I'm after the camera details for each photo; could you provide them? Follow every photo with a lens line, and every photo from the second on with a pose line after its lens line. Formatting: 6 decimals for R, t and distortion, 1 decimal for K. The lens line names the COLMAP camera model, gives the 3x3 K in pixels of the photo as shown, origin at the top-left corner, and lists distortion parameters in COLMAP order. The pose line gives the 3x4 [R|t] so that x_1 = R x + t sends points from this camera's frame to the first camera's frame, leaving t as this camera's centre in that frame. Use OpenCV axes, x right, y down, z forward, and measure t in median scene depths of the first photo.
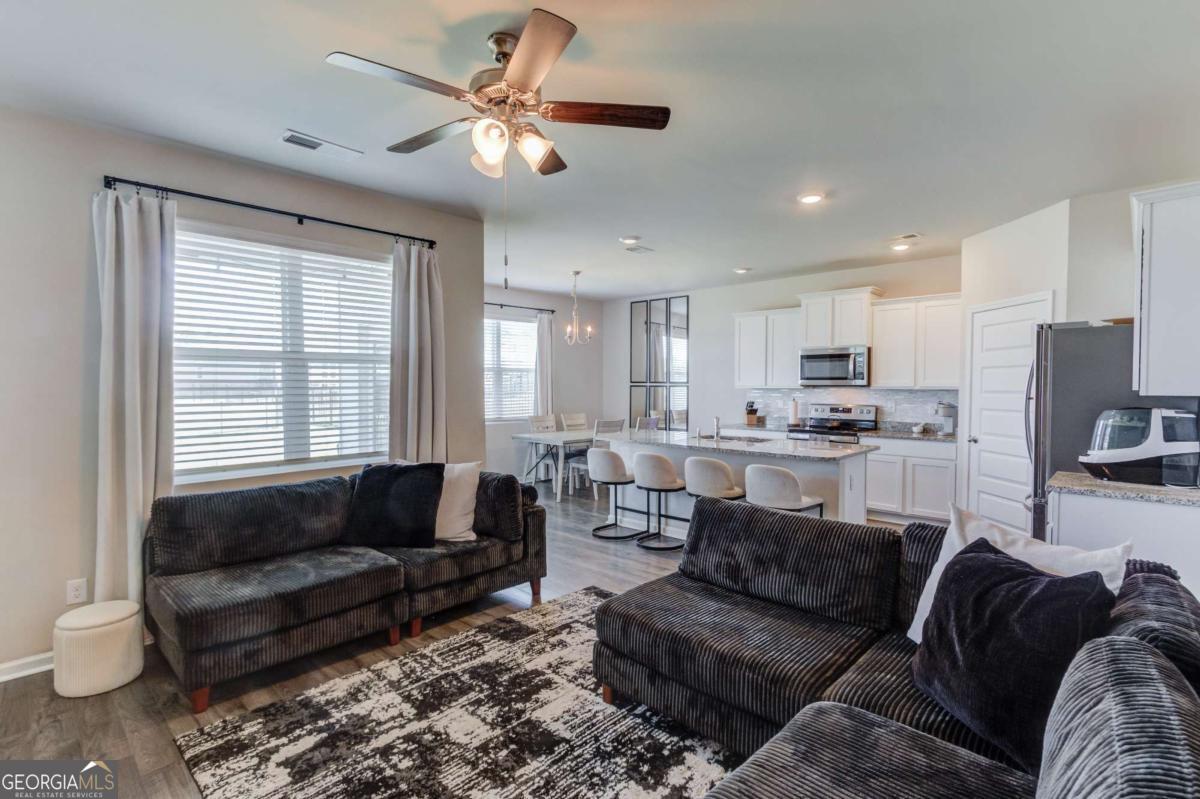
lens RADIAL K [[568.9, 0, 598.7], [0, 568.9, 399.4], [0, 0, 1]] dist [-0.009949, 0.003122]
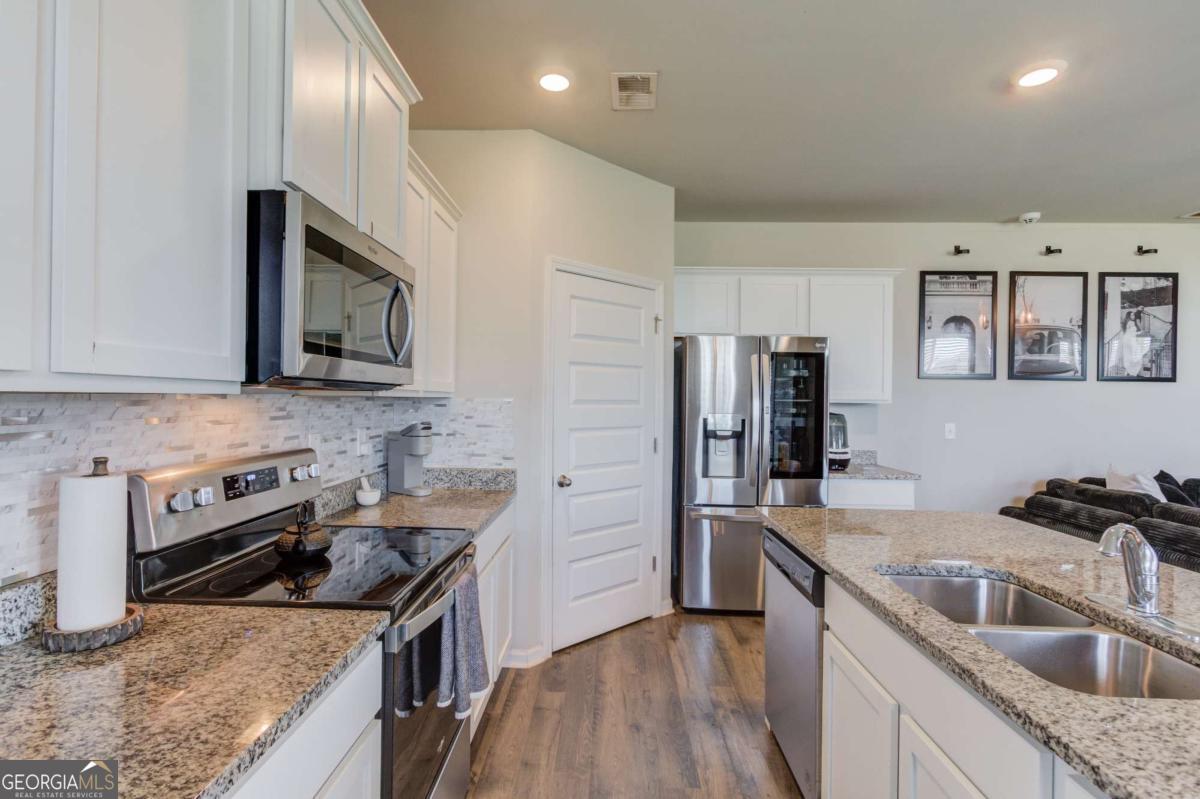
lens RADIAL K [[568.9, 0, 590.9], [0, 568.9, 399.8], [0, 0, 1]] dist [-0.009949, 0.003122]
pose [[-0.659884, -0.008476, 0.751319, 0.153516], [0.007984, 0.999801, 0.018292, -0.021605], [-0.751325, 0.018069, -0.659685, 1.129049]]
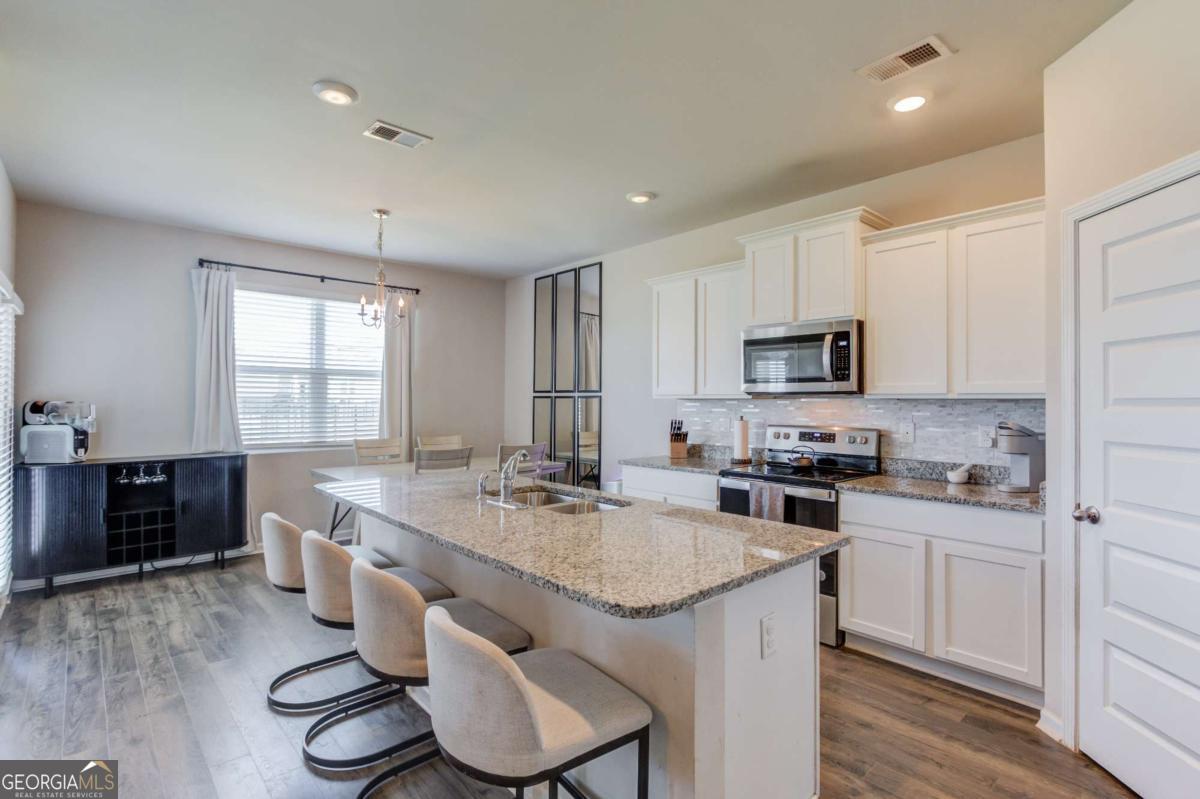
lens RADIAL K [[568.9, 0, 594.7], [0, 568.9, 392.5], [0, 0, 1]] dist [-0.009949, 0.003122]
pose [[0.997298, 0.001615, -0.073442, 0.265131], [-0.004682, 0.999123, -0.041605, -0.000733], [0.073311, 0.041836, 0.996431, 0.448338]]
